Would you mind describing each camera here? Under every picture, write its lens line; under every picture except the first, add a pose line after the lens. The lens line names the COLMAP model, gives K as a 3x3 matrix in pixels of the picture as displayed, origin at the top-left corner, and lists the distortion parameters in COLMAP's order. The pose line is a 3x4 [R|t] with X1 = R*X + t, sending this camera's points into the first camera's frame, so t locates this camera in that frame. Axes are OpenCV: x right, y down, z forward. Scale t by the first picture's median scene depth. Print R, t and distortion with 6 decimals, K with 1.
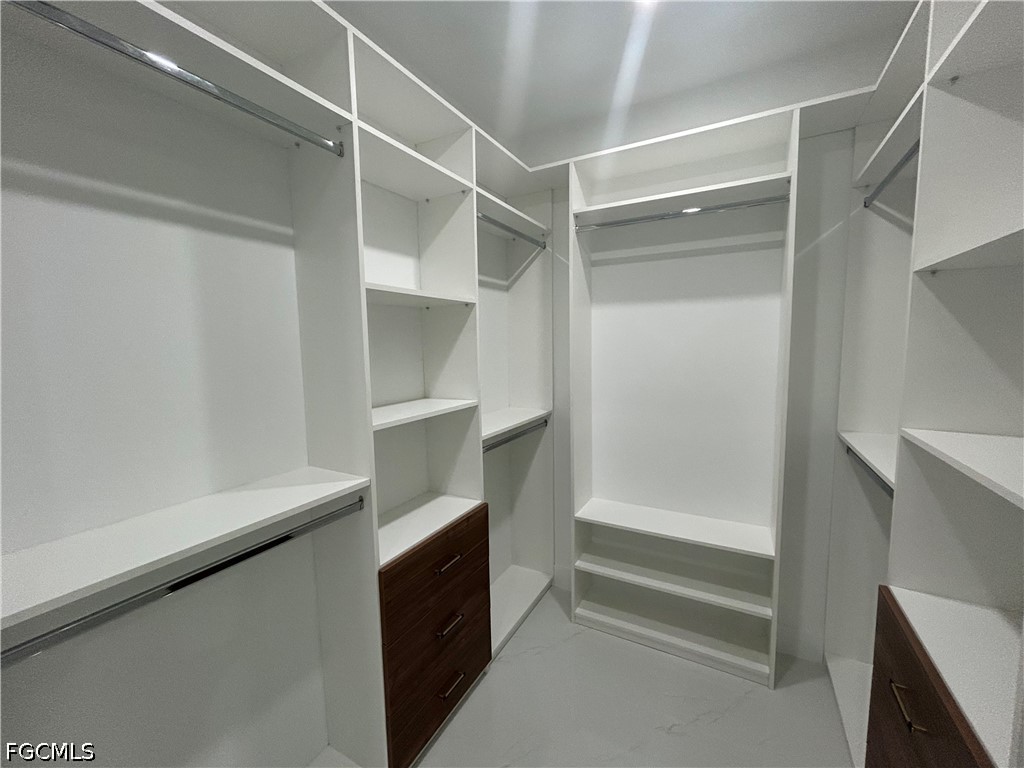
lens RADIAL K [[414.0, 0, 513.1], [0, 414.0, 384.2], [0, 0, 1]] dist [-0.000645, 0.001440]
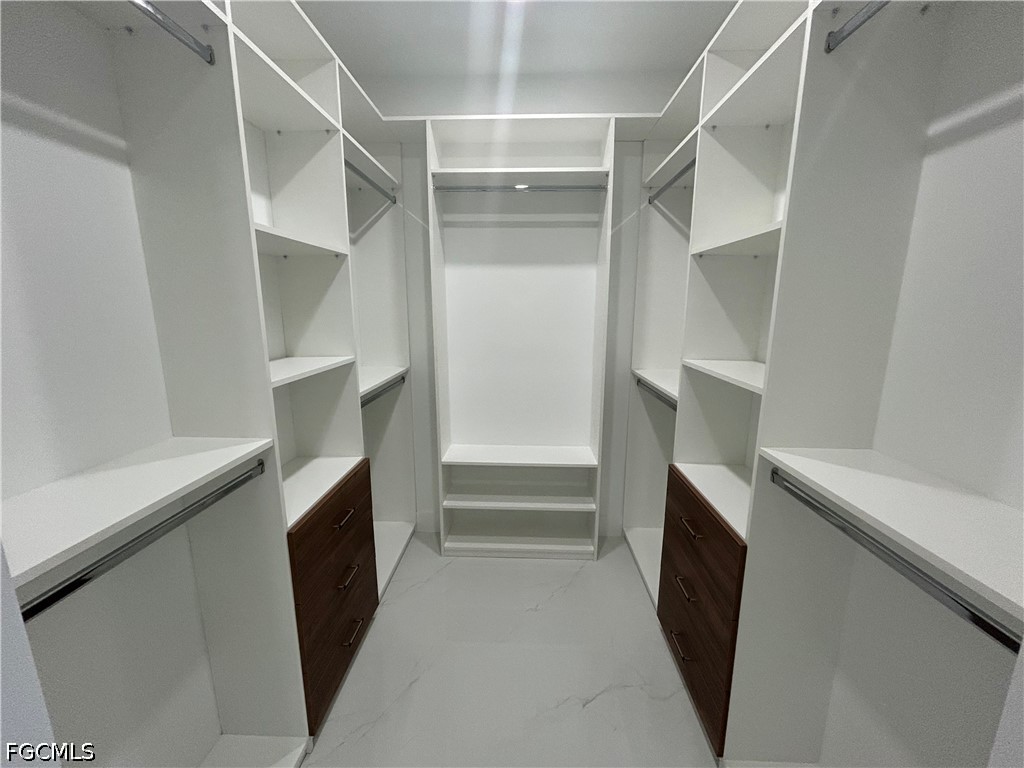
lens RADIAL K [[414.0, 0, 507.7], [0, 414.0, 383.9], [0, 0, 1]] dist [-0.000645, 0.001440]
pose [[0.893189, -0.065997, 0.444812, -0.203013], [0.028236, 0.995451, 0.090996, 0.025044], [-0.448794, -0.068717, 0.890989, -0.044446]]
